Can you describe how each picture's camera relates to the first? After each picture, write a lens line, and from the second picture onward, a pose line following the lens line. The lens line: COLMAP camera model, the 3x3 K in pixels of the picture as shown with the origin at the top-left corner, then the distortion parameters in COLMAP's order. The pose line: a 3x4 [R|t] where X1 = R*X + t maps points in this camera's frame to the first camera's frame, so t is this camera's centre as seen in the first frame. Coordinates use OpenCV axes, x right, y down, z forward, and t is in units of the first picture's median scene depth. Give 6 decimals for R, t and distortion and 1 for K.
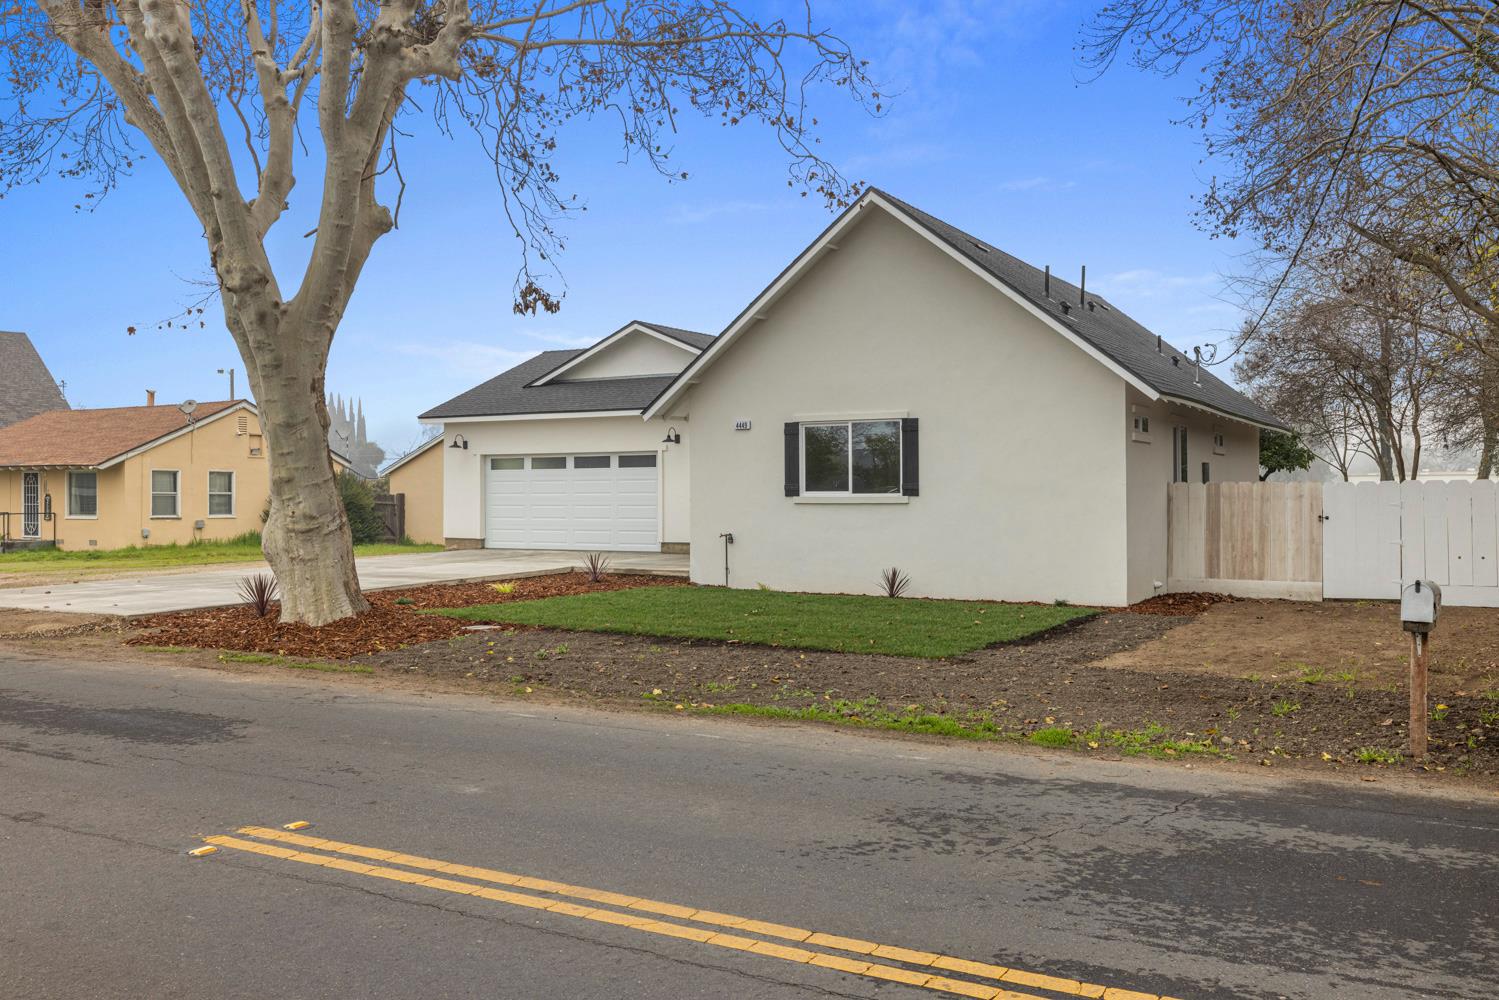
lens RADIAL K [[1298.9, 0, 749.5], [0, 1298.9, 500.0], [0, 0, 1]] dist [-0.009484, -0.001345]
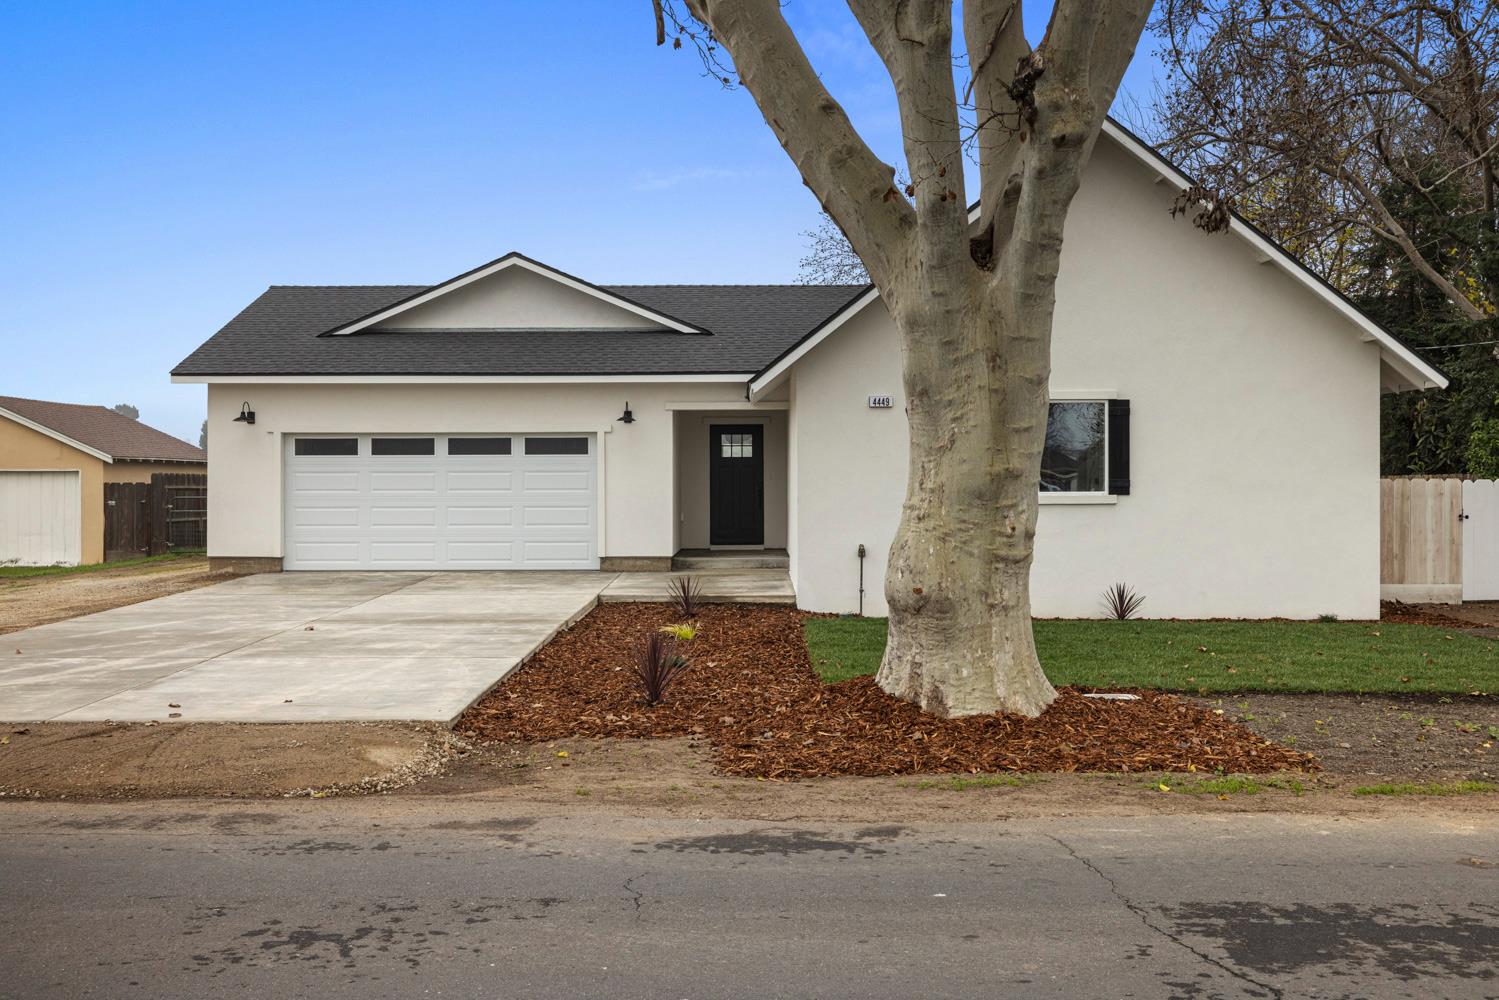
lens RADIAL K [[1444.2, 0, 749.5], [0, 1444.2, 500.0], [0, 0, 1]] dist [-0.001181, 0.000734]
pose [[0.867927, -0.003668, 0.496678, -0.525833], [0.001420, 0.999987, 0.004904, -0.004555], [-0.496689, -0.003551, 0.867921, 0.325393]]
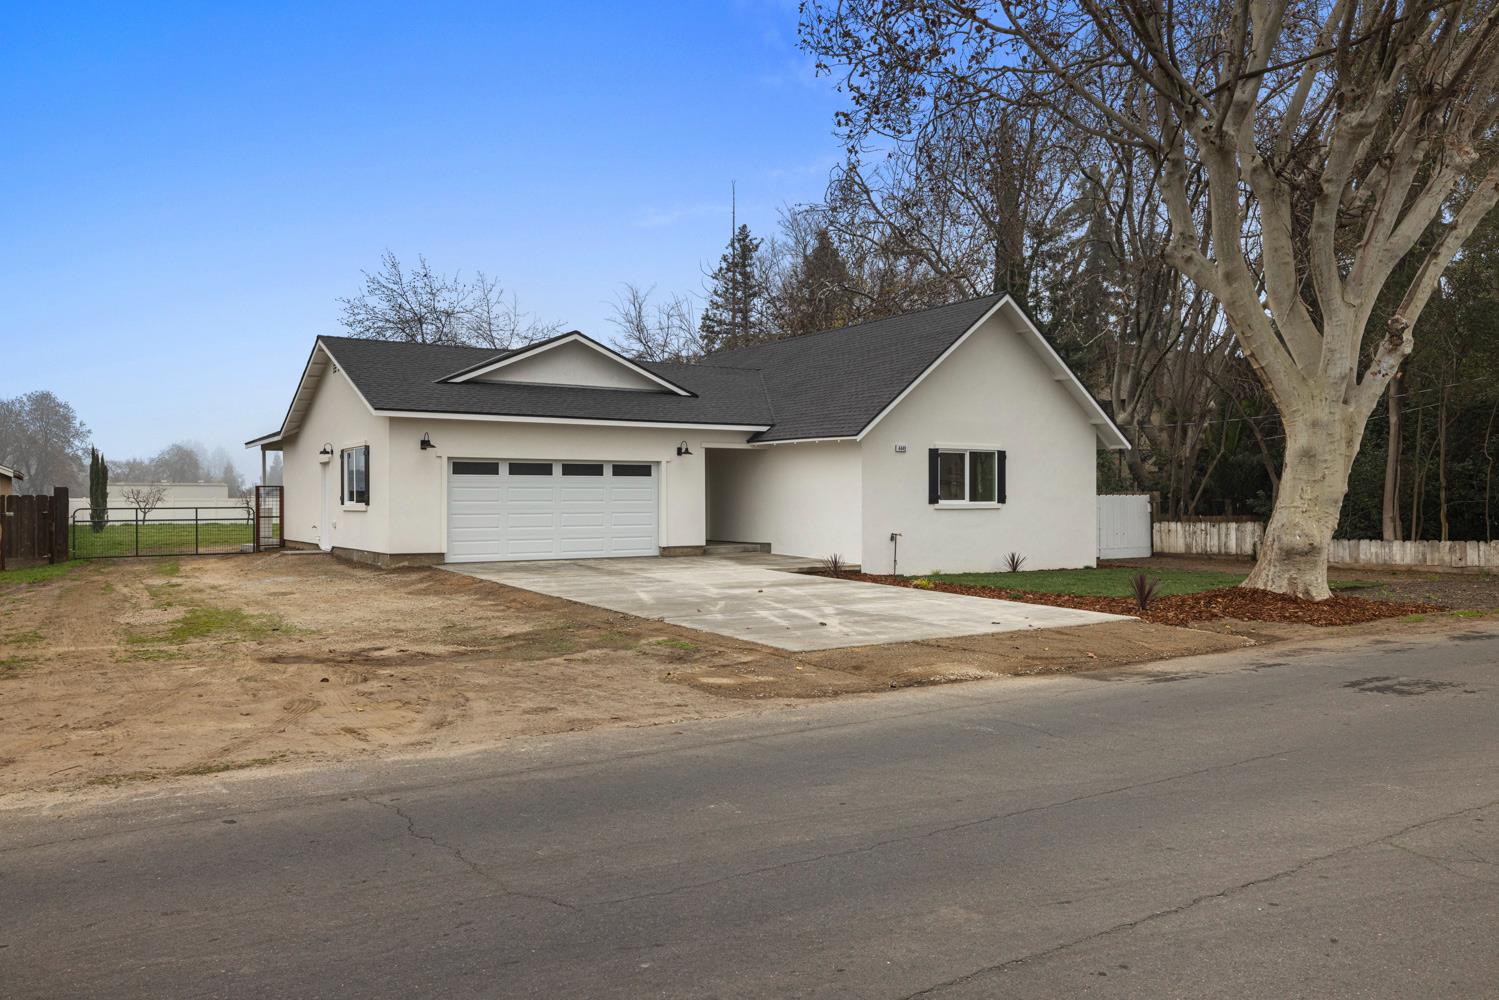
lens RADIAL K [[1098.1, 0, 749.5], [0, 1098.1, 500.0], [0, 0, 1]] dist [0.007542, 0.001604]
pose [[0.450300, 0.001576, 0.892876, -1.109887], [0.003520, 0.999988, -0.003540, -0.003429], [-0.892870, 0.004737, 0.450289, 0.690465]]
